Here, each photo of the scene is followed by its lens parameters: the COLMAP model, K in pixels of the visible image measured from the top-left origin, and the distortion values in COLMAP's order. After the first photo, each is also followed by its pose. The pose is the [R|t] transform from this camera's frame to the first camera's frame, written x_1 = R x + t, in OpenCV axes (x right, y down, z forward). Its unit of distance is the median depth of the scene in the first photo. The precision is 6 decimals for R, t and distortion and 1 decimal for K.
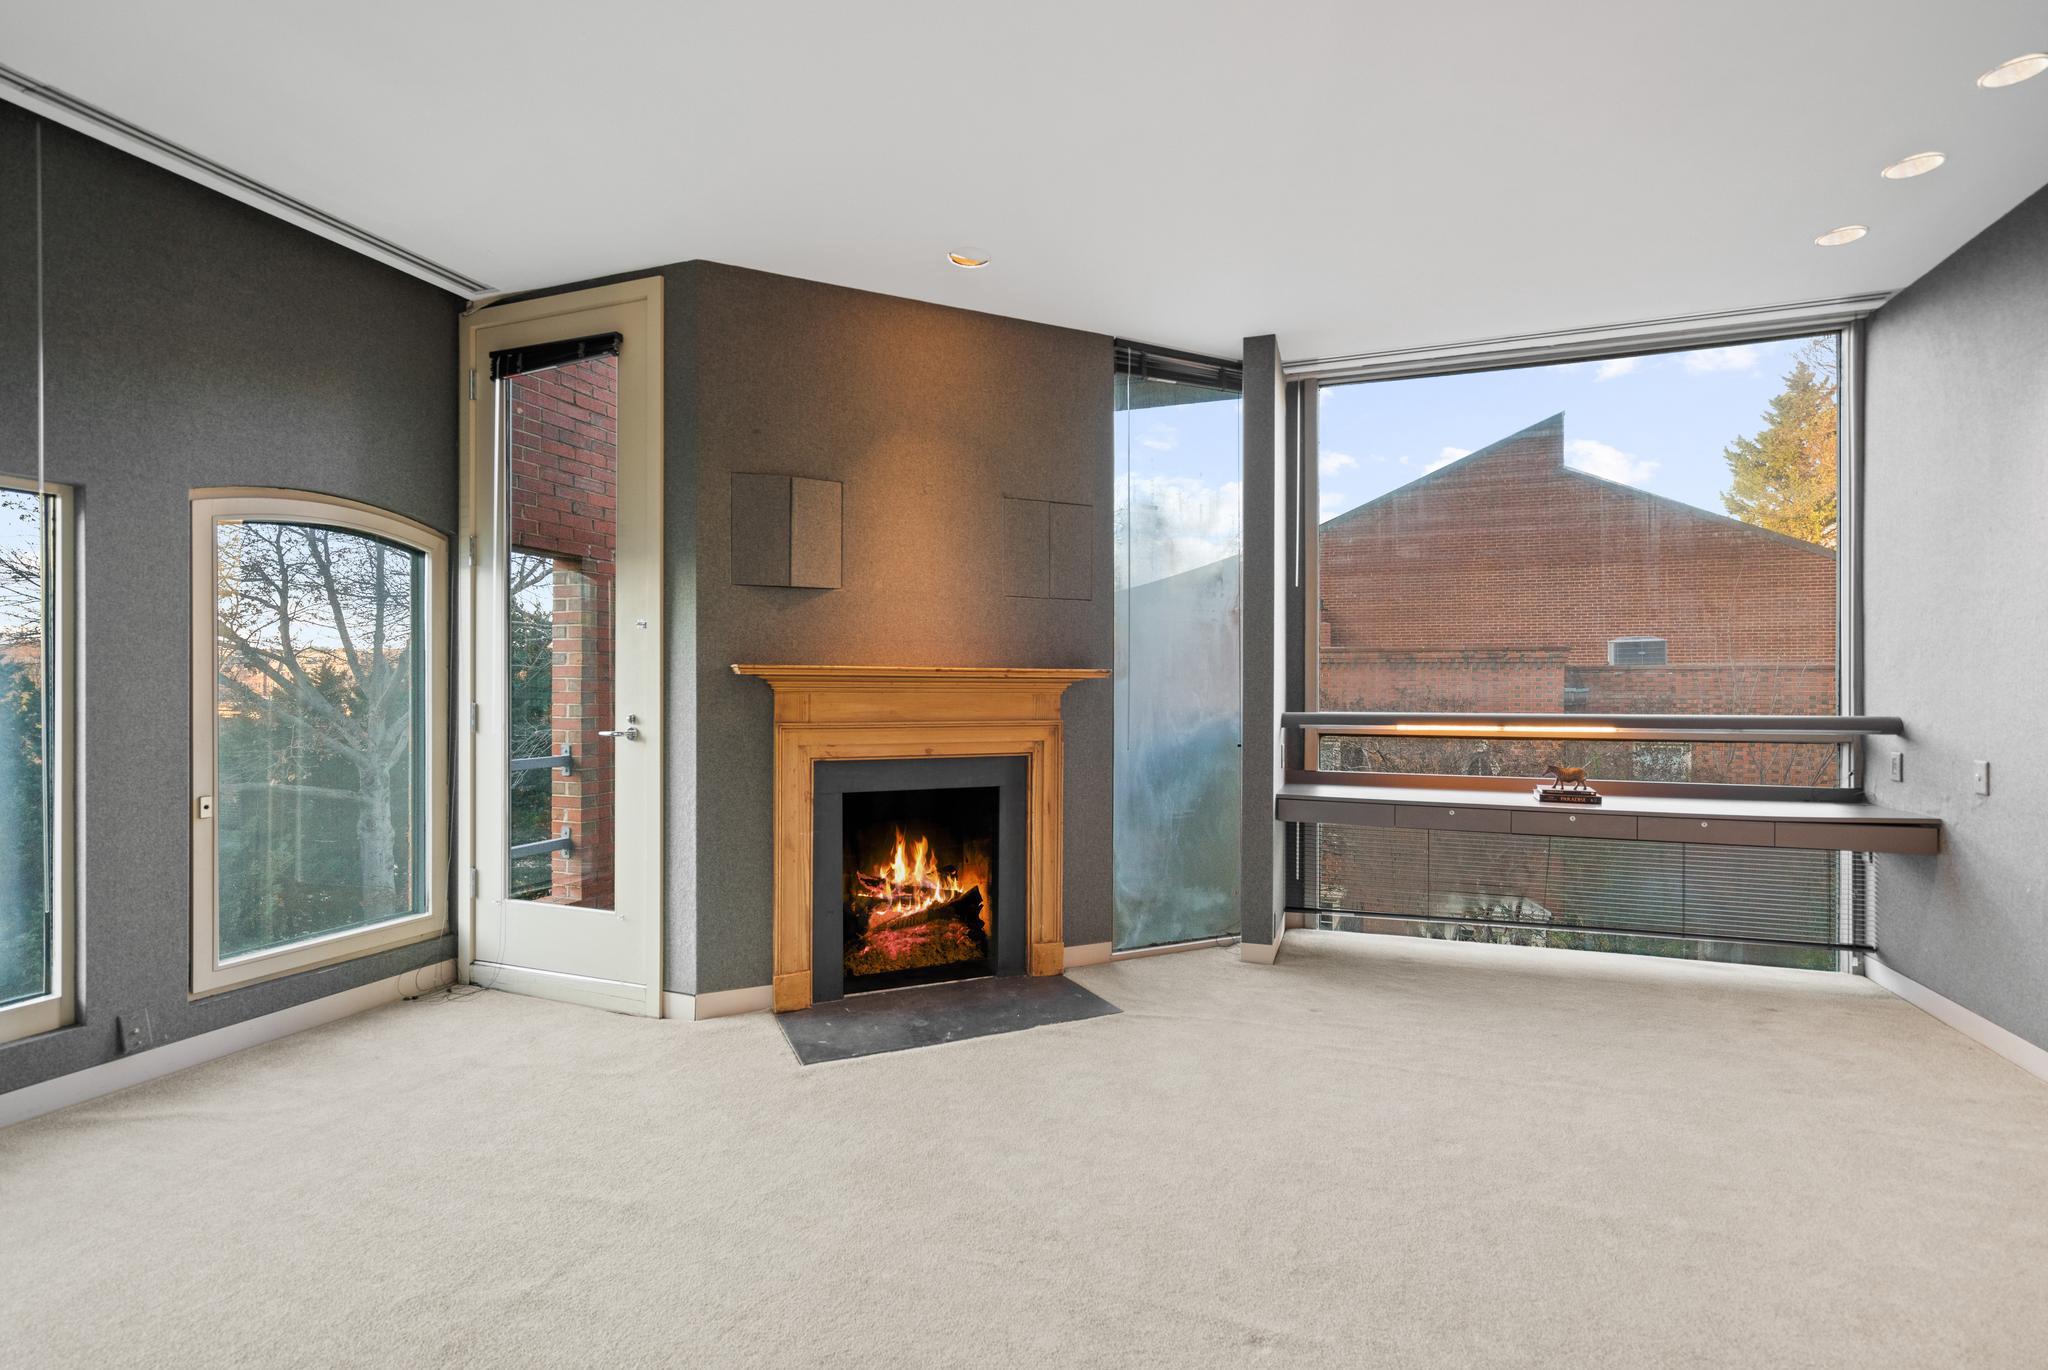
lens RADIAL K [[946.2, 0, 1015.6], [0, 946.2, 677.1], [0, 0, 1]] dist [-0.000865, 0.000184]
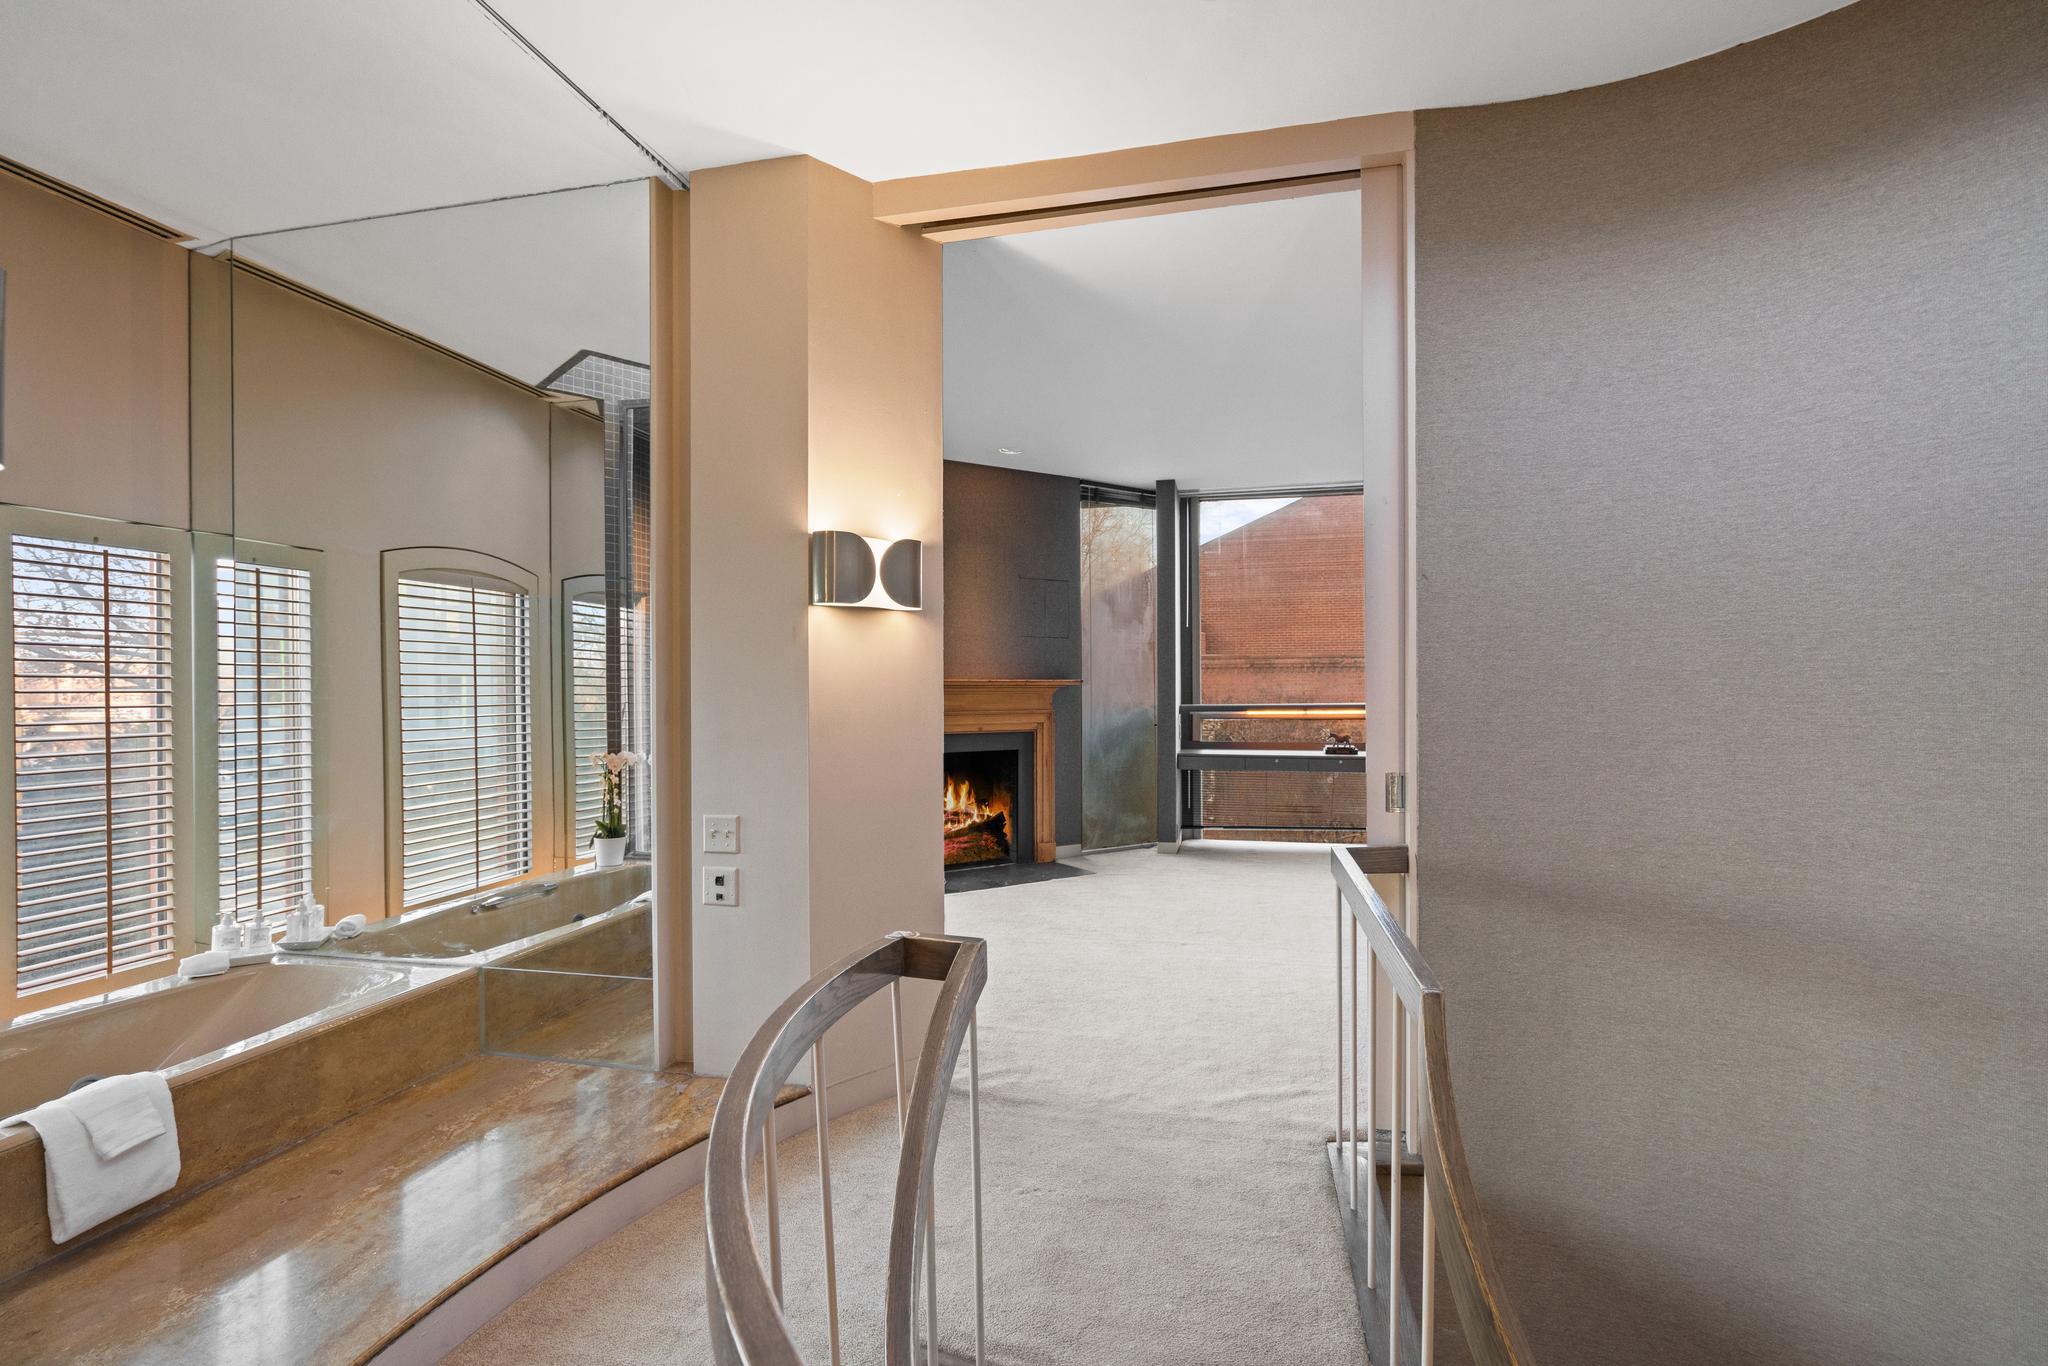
lens RADIAL K [[946.9, 0, 1028.7], [0, 946.9, 694.8], [0, 0, 1]] dist [-0.005029, 0.000373]
pose [[0.990578, -0.010942, 0.136515, -0.205847], [0.009146, 0.999863, 0.013781, -0.004729], [-0.136648, -0.012402, 0.990542, -0.601215]]
